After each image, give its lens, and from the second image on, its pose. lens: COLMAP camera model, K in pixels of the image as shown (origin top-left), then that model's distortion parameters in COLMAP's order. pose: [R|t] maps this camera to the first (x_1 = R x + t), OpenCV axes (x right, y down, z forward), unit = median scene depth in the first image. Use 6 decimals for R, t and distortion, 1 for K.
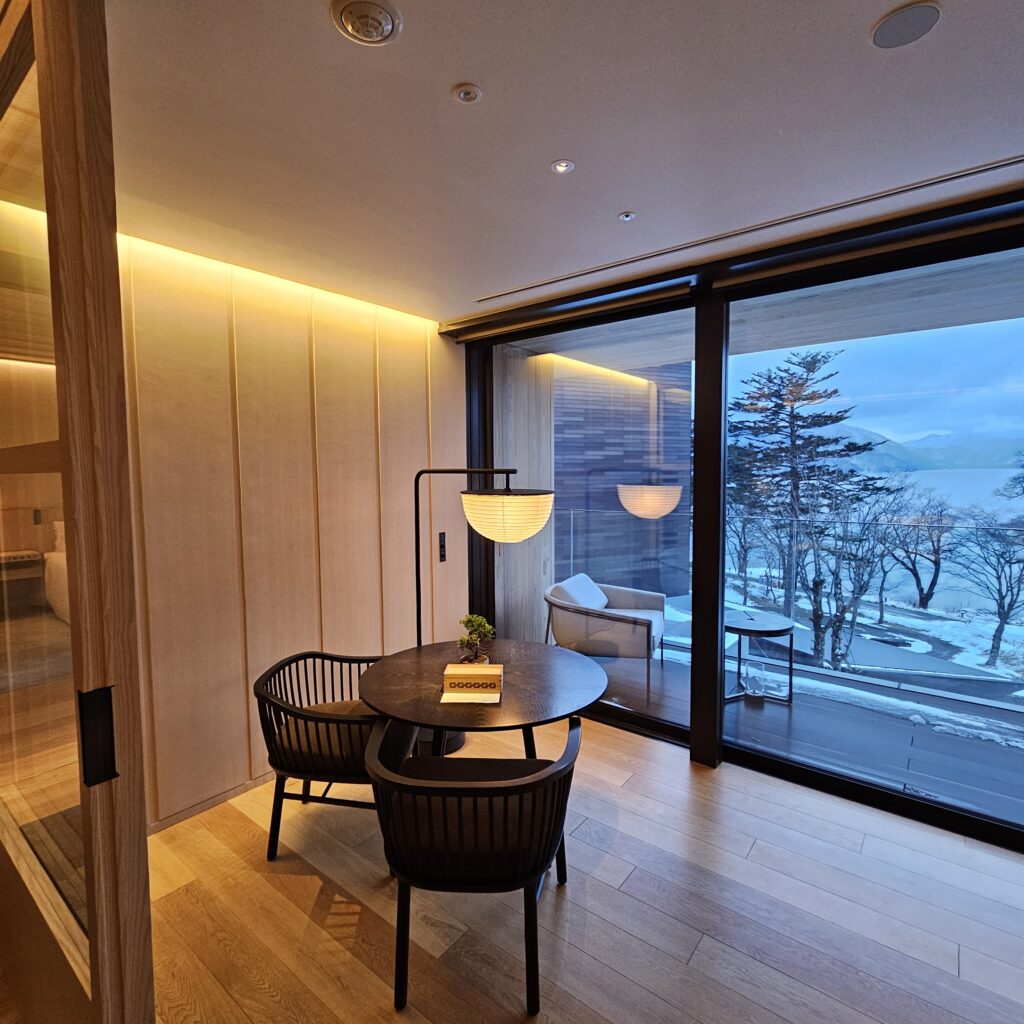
lens RADIAL K [[560.7, 0, 508.1], [0, 560.7, 510.3], [0, 0, 1]] dist [-0.001148, -0.003265]
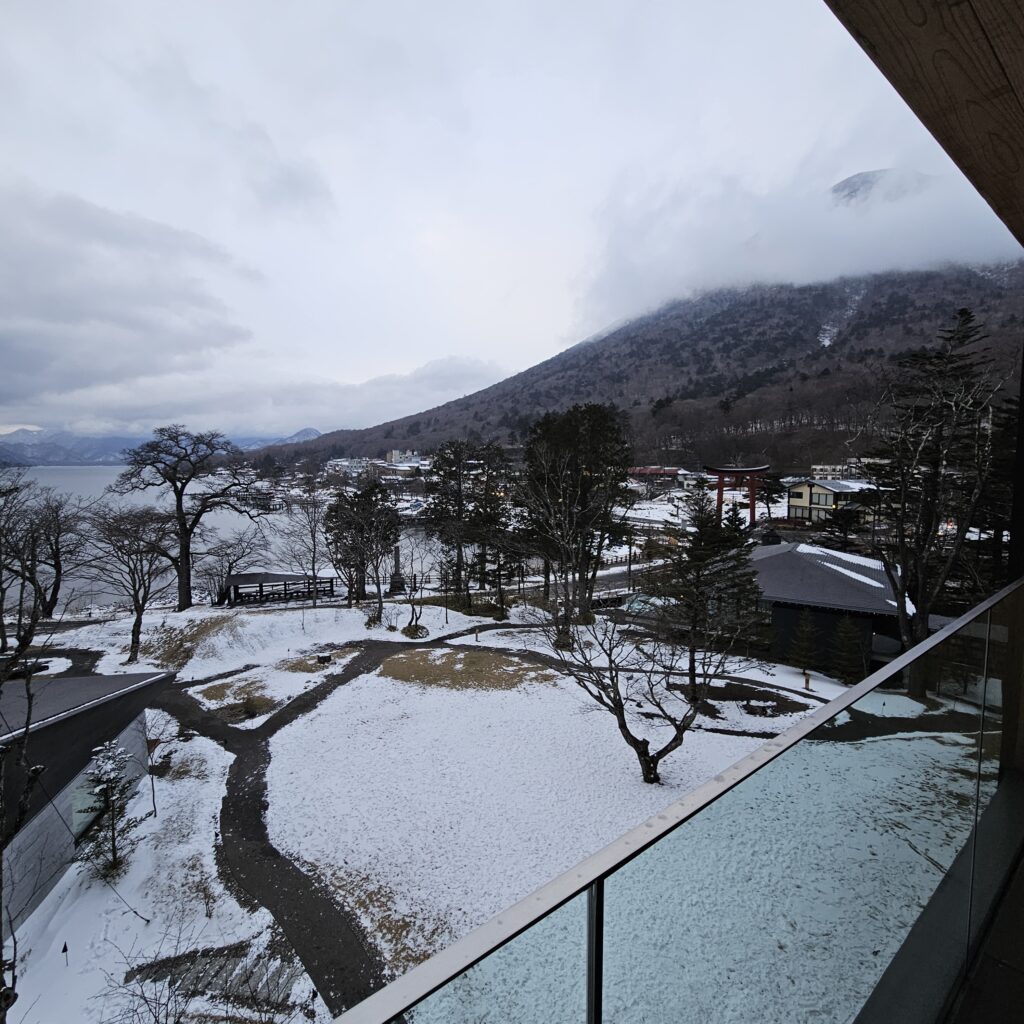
lens RADIAL K [[560.7, 0, 507.2], [0, 560.7, 505.5], [0, 0, 1]] dist [-0.001148, -0.003265]
pose [[0.214477, -0.064201, 0.974617, 0.037250], [0.067147, 0.996446, 0.050862, -0.007165], [-0.974418, 0.054534, 0.218026, 0.095669]]
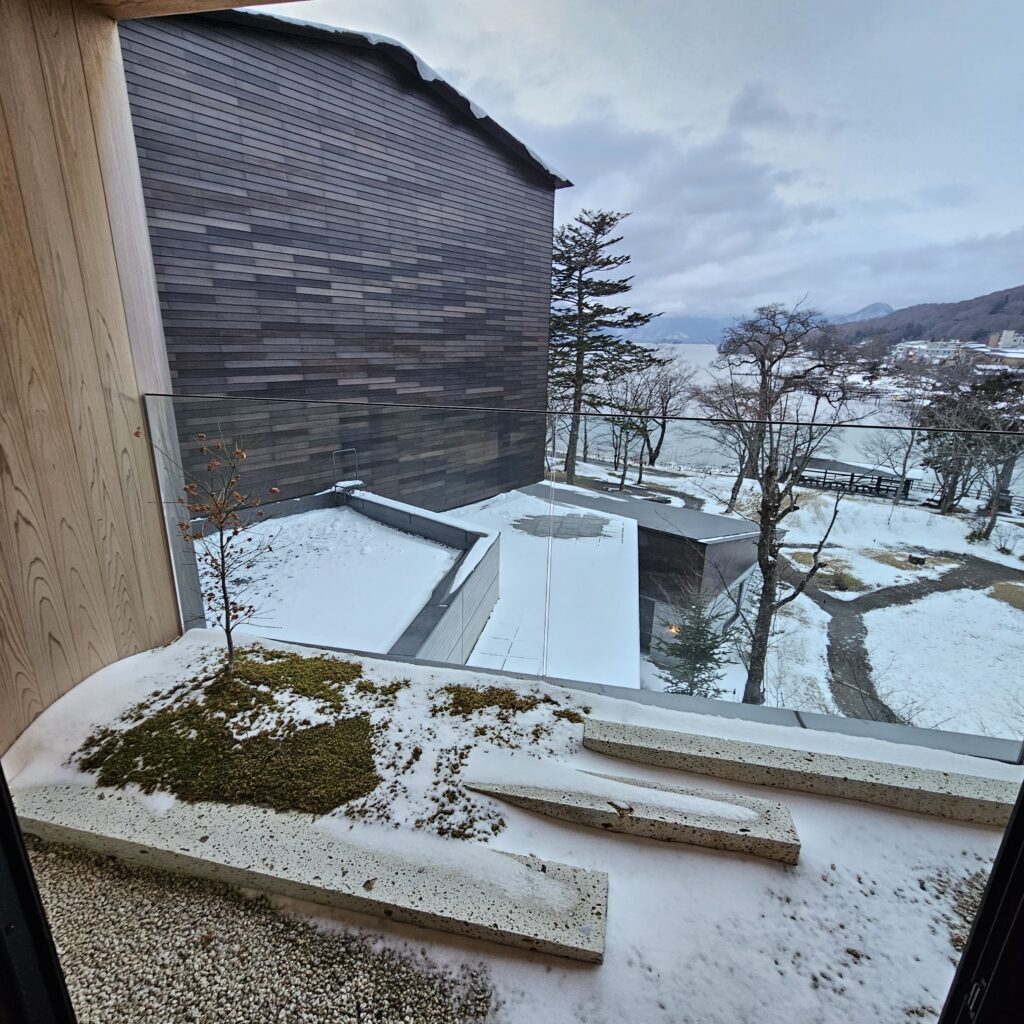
lens RADIAL K [[560.7, 0, 512.7], [0, 560.7, 513.1], [0, 0, 1]] dist [-0.001148, -0.003265]
pose [[0.894051, -0.107674, 0.434832, -0.073344], [0.003700, 0.972425, 0.233186, -0.005980], [-0.447950, -0.206871, 0.869796, 0.139515]]
